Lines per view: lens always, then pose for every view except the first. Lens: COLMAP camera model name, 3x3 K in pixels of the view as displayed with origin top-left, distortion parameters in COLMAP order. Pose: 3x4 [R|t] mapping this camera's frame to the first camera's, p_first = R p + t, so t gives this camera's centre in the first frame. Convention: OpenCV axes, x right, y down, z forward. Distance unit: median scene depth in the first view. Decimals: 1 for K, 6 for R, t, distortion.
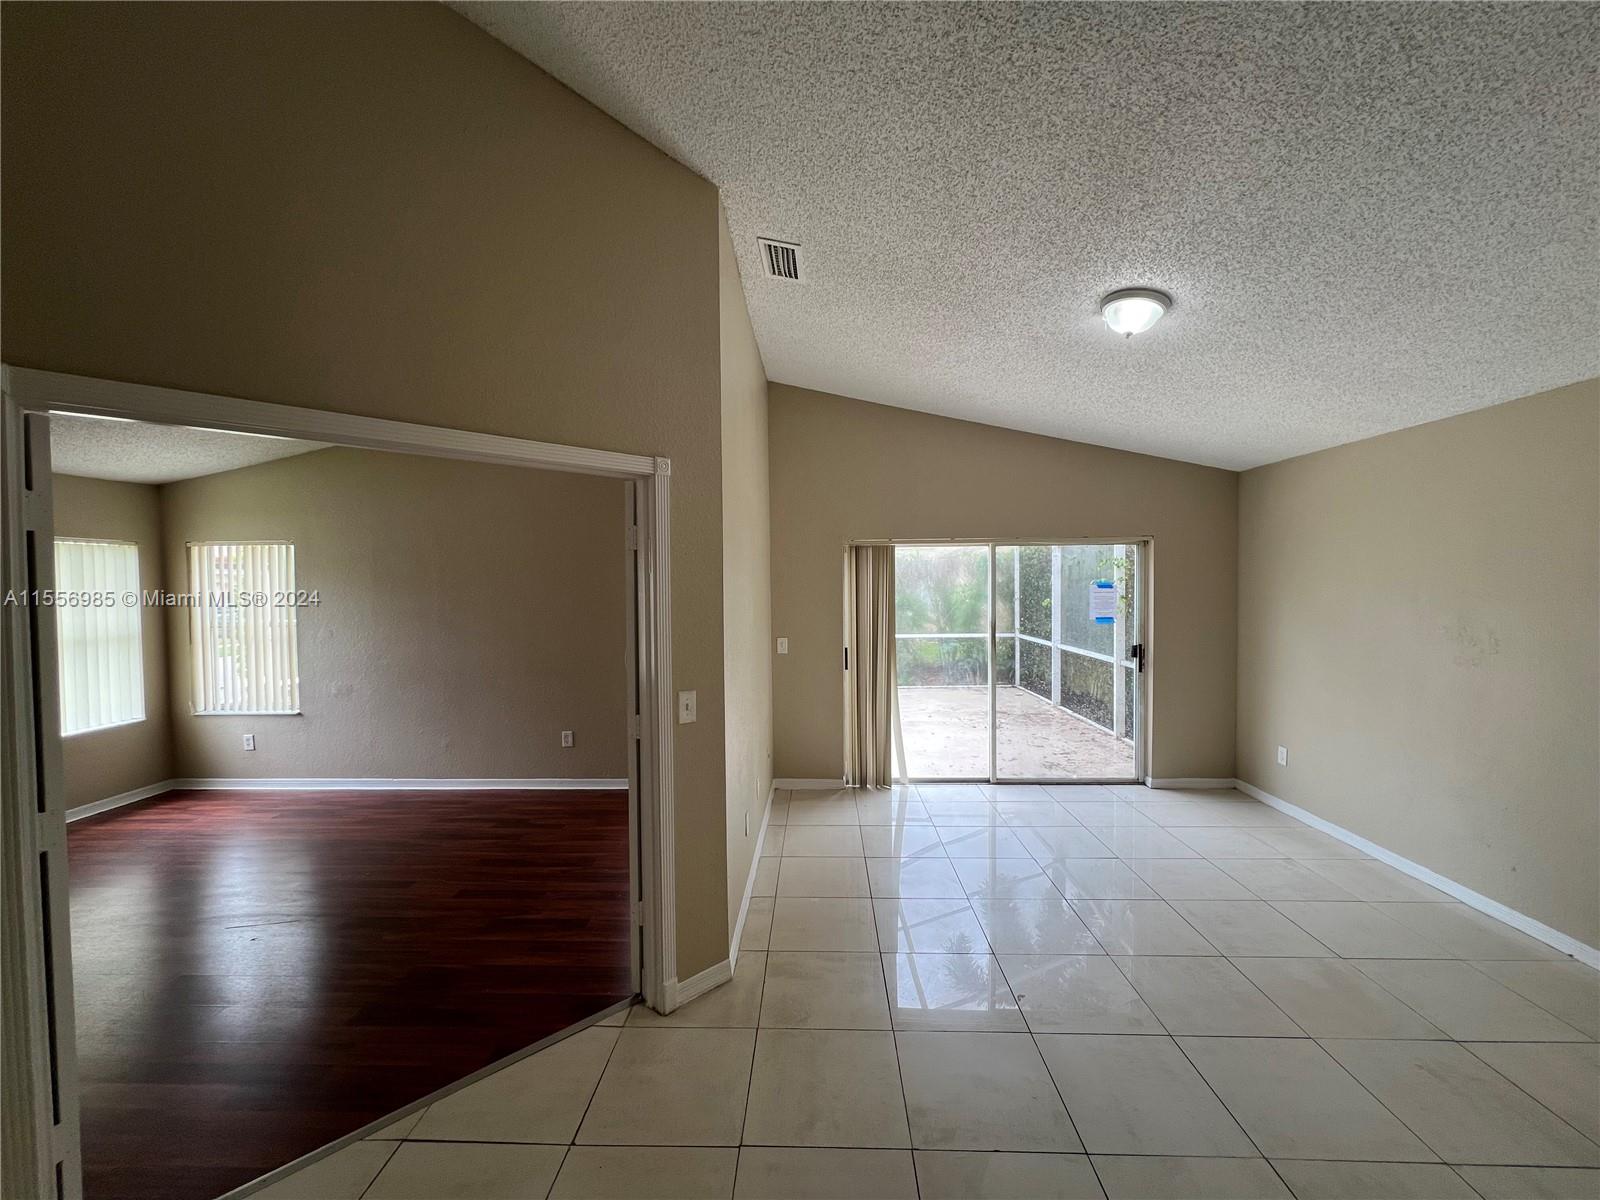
lens RADIAL K [[642.7, 0, 802.2], [0, 642.7, 598.2], [0, 0, 1]] dist [-0.001419, 0.000602]
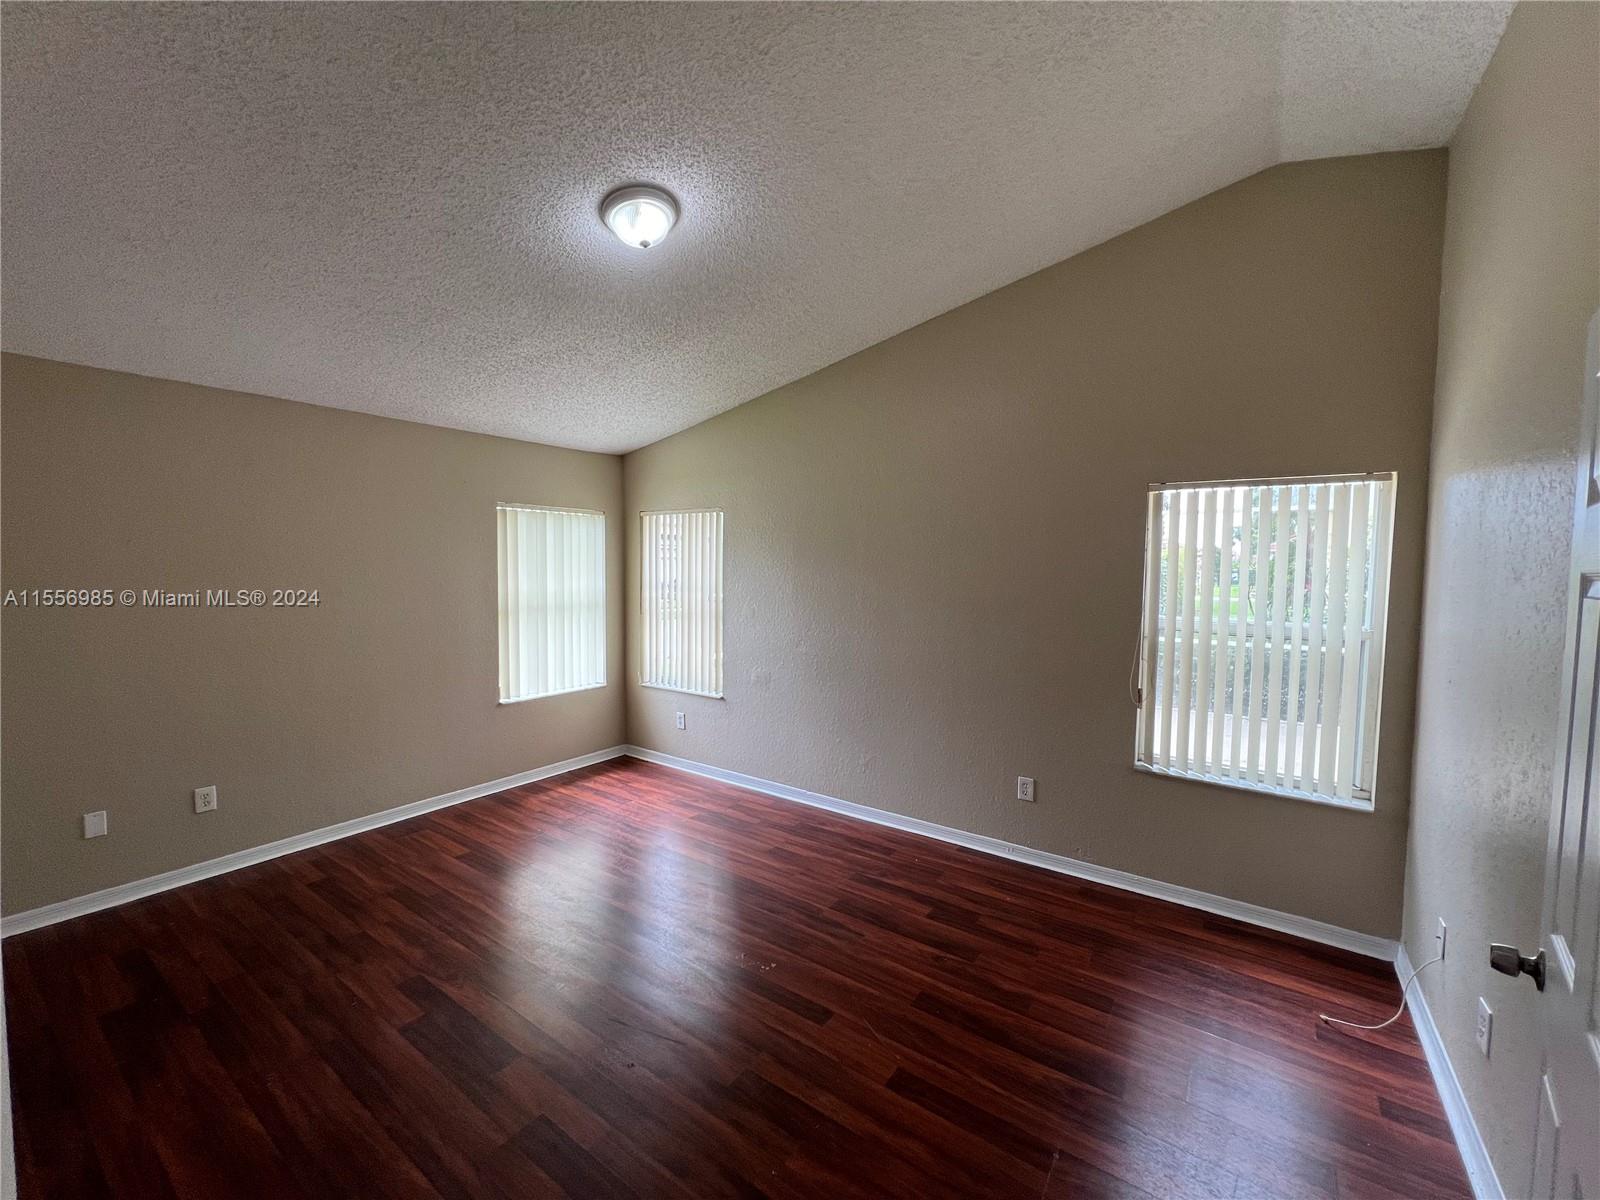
lens RADIAL K [[642.7, 0, 800.0], [0, 642.7, 595.0], [0, 0, 1]] dist [-0.001419, 0.000602]
pose [[0.834425, 0.044559, -0.549317, -0.203725], [-0.034704, 0.998996, 0.028319, 0.004886], [0.550028, -0.004567, 0.835134, 0.309484]]
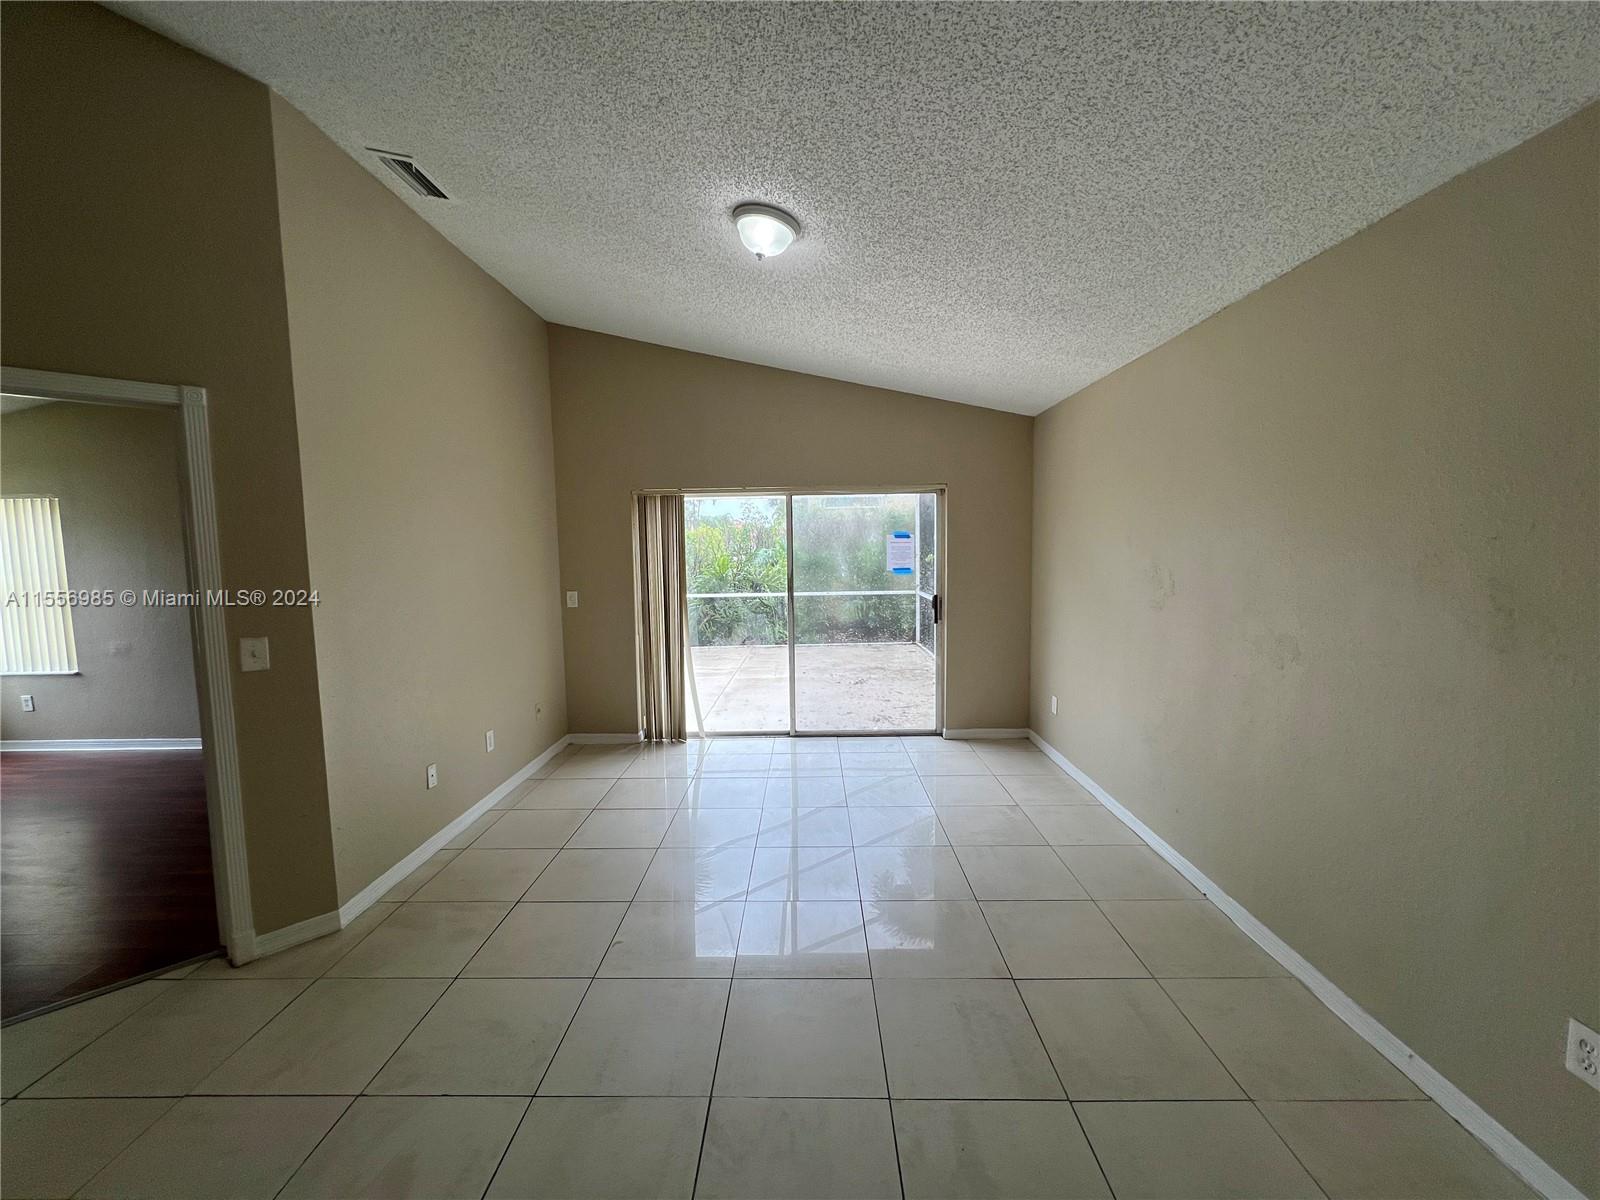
lens RADIAL K [[642.7, 0, 803.3], [0, 642.7, 600.1], [0, 0, 1]] dist [-0.001419, 0.000602]
pose [[0.999835, -0.007863, 0.016353, 0.304365], [0.006855, 0.998125, 0.060828, 0.017868], [-0.016800, -0.060705, 0.998014, 0.020540]]
